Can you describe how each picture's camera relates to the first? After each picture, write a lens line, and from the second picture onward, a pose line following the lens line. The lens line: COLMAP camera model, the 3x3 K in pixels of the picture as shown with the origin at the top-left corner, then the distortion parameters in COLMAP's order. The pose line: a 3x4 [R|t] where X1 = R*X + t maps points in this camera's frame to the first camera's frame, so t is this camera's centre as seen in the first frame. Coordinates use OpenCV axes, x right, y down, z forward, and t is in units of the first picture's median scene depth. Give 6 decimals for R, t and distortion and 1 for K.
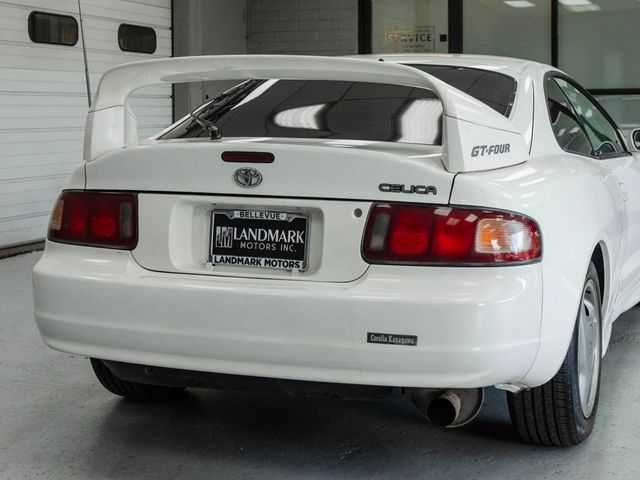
lens RADIAL K [[1104.6, 0, 392.6], [0, 1104.6, 199.1], [0, 0, 1]] dist [0.003162, -0.010225]
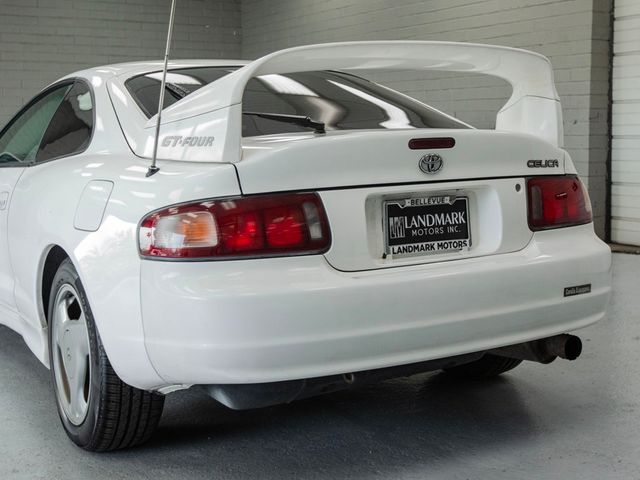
lens RADIAL K [[992.6, 0, 350.0], [0, 992.6, 239.4], [0, 0, 1]] dist [0.005631, 0.006564]
pose [[0.638832, -0.112665, 0.761052, -0.875921], [0.101244, 0.992927, 0.062006, -0.014608], [-0.762655, 0.037441, 0.645721, 0.465787]]
